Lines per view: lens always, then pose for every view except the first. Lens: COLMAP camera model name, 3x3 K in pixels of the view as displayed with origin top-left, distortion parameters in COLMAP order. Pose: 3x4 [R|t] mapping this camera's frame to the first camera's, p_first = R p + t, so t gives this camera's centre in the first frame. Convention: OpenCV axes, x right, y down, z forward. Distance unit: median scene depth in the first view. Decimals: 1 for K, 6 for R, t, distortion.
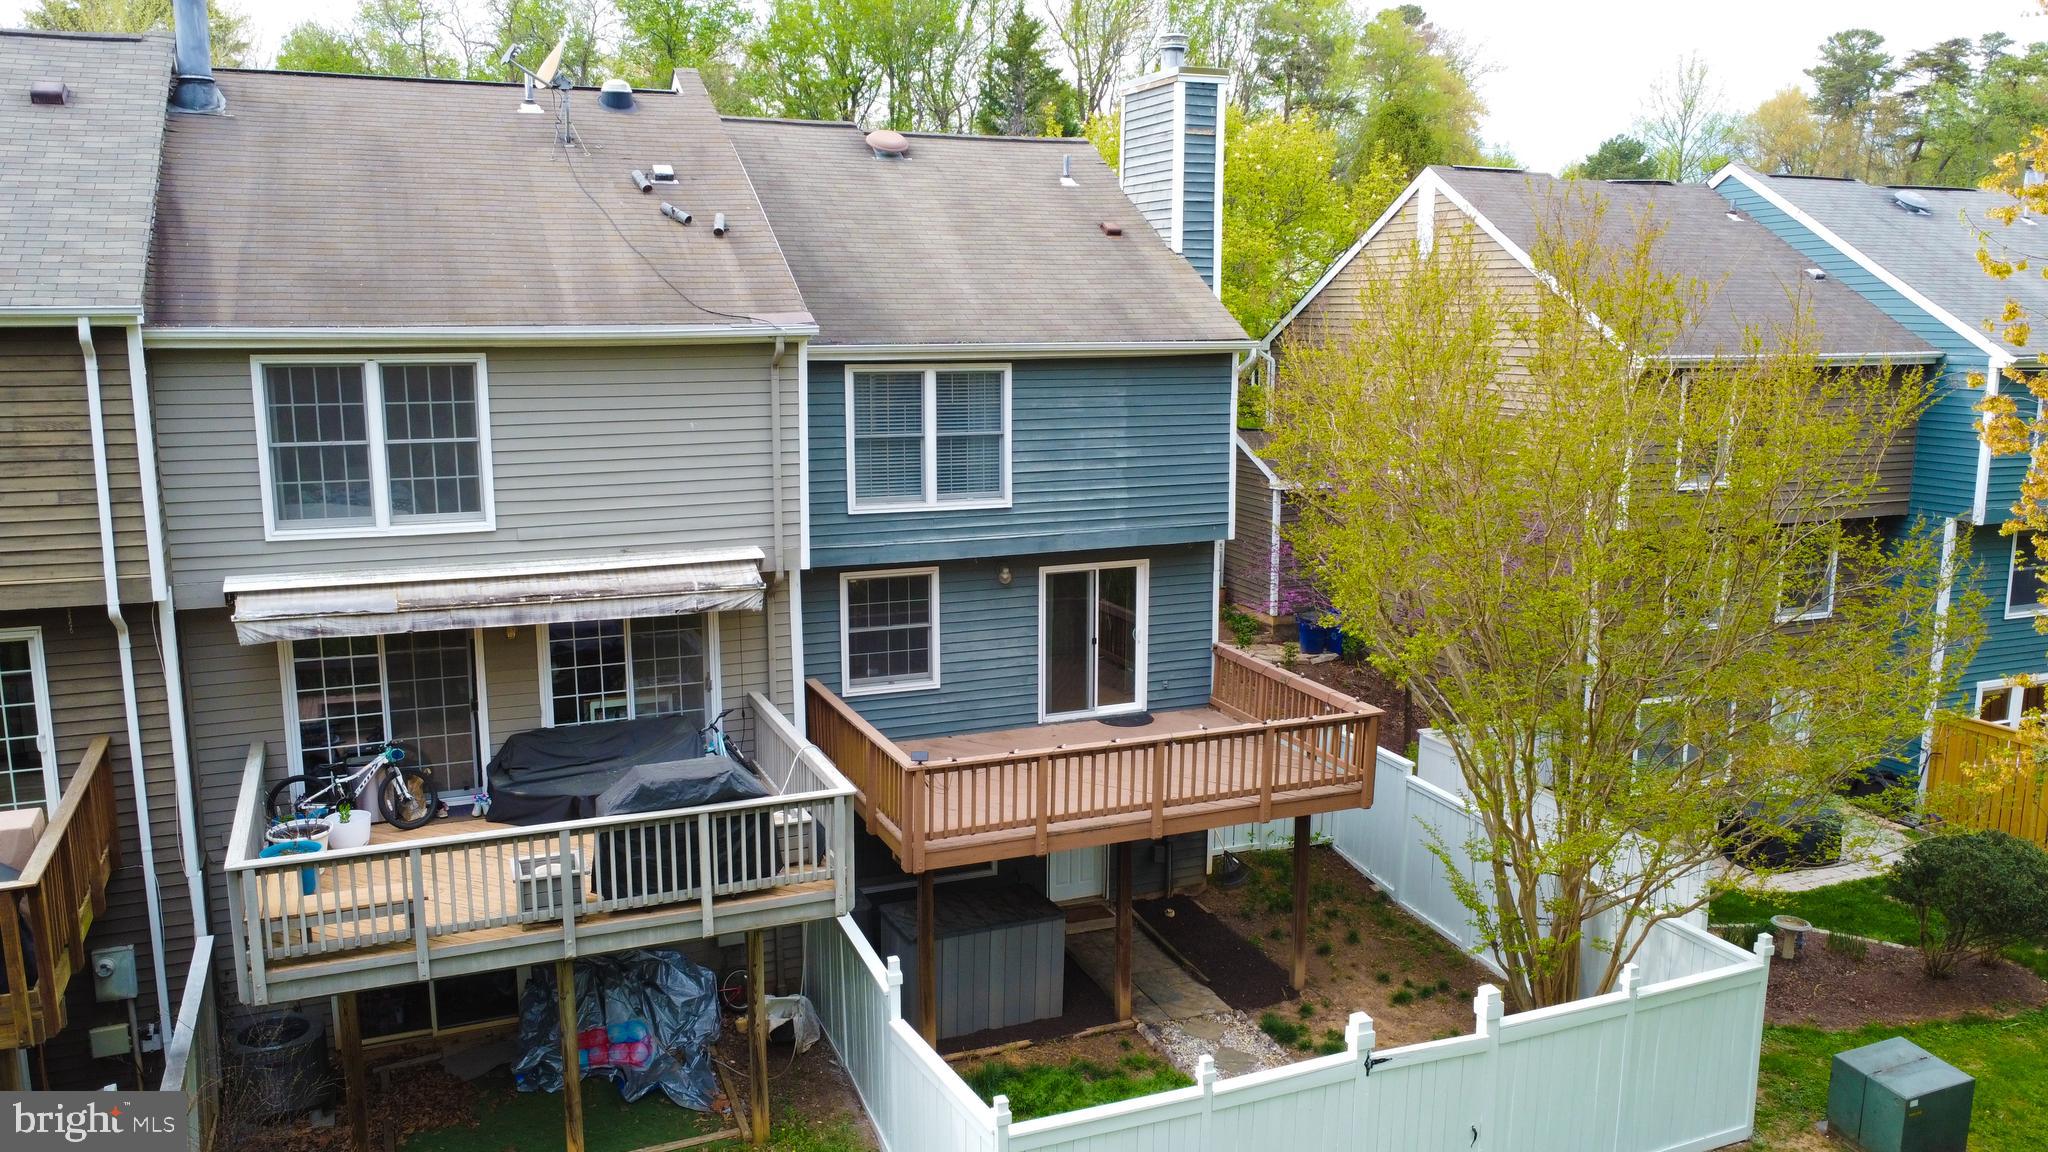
lens RADIAL K [[1536.8, 0, 1028.0], [0, 1536.8, 593.6], [0, 0, 1]] dist [0.000227, 0.003408]
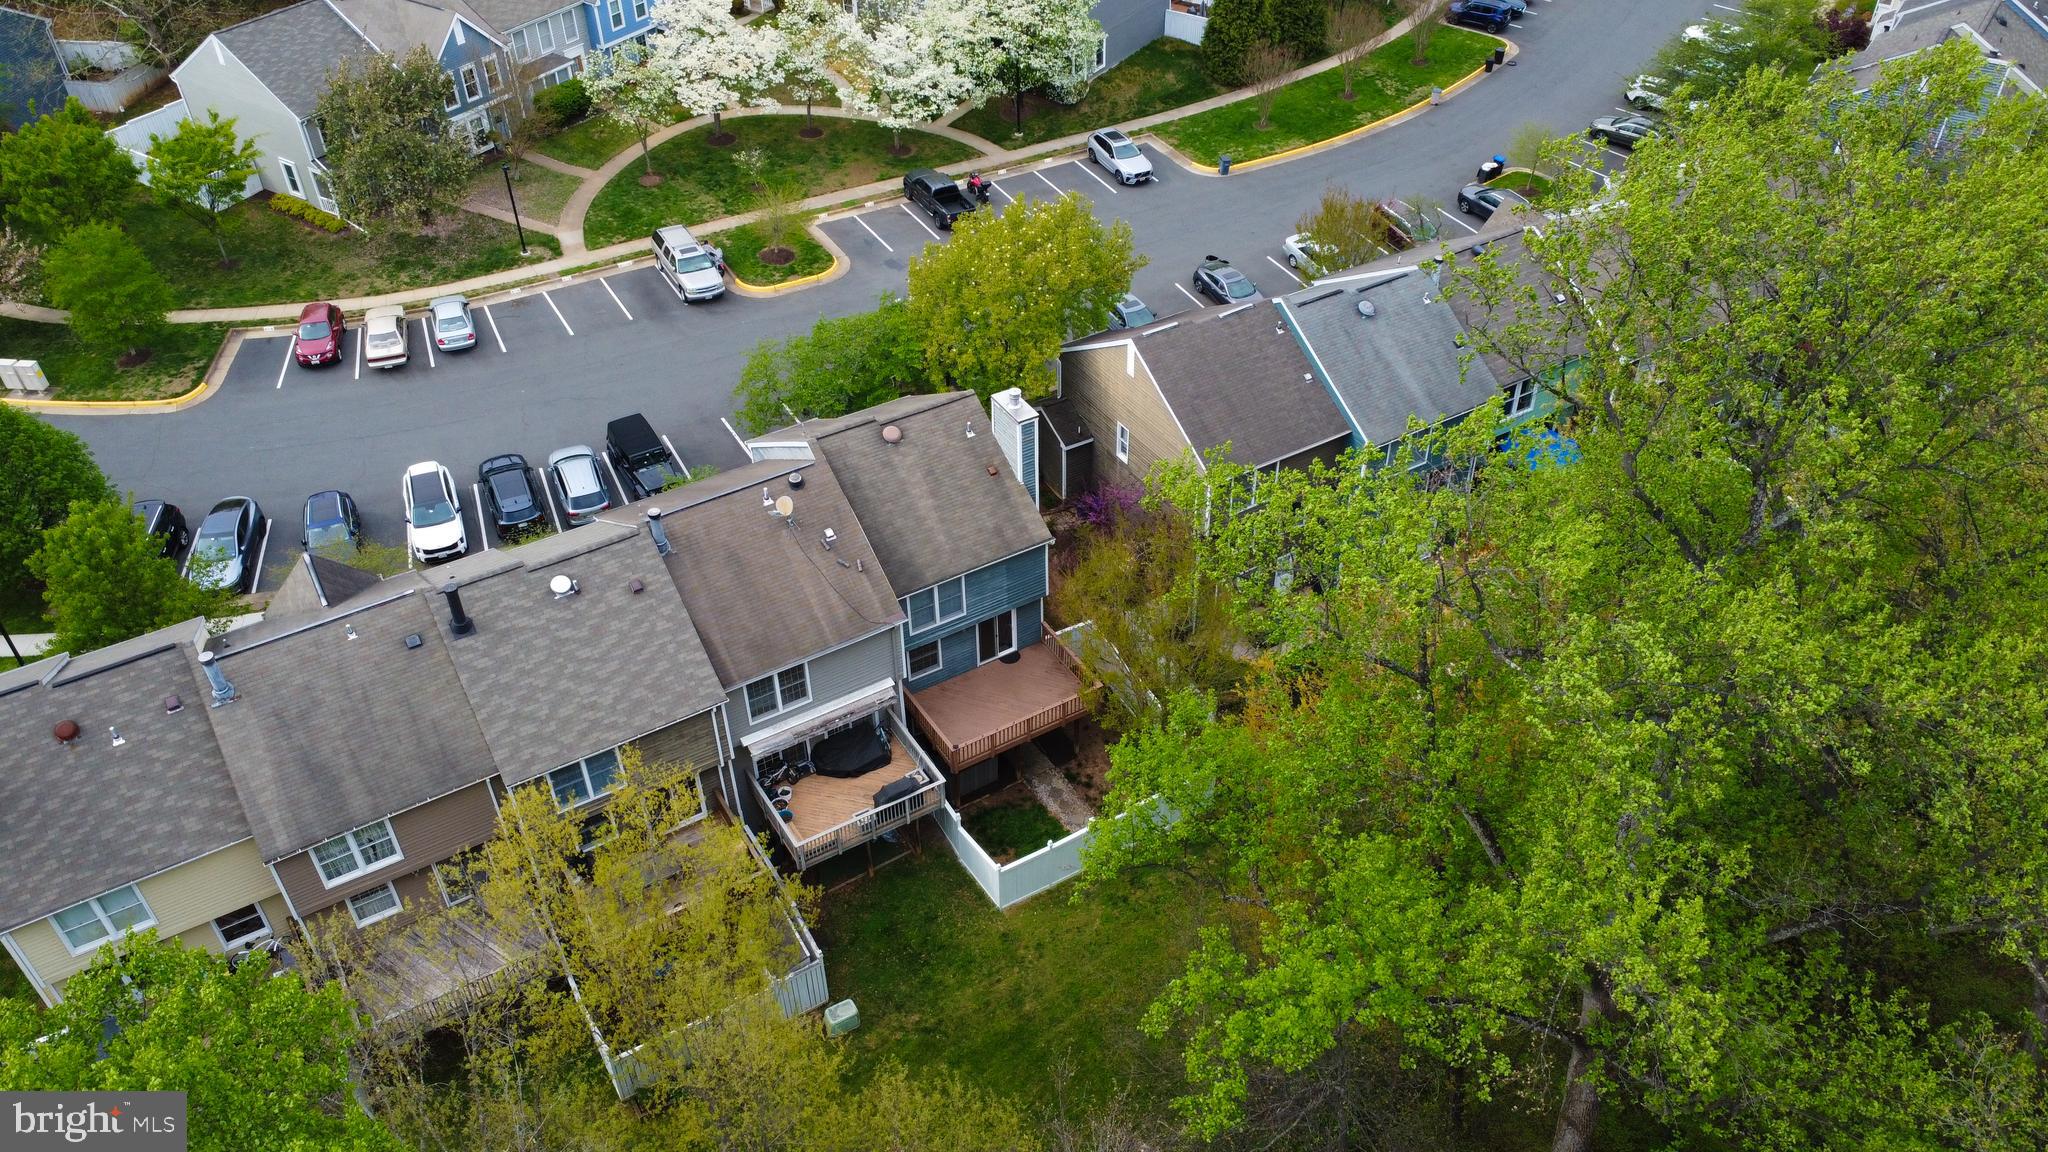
lens RADIAL K [[1536.8, 0, 1028.0], [0, 1536.8, 593.6], [0, 0, 1]] dist [0.000227, 0.003408]
pose [[0.989477, -0.104716, 0.099844, -0.173180], [0.042575, 0.870241, 0.490782, -1.439803], [-0.138281, -0.481367, 0.865542, -1.350822]]
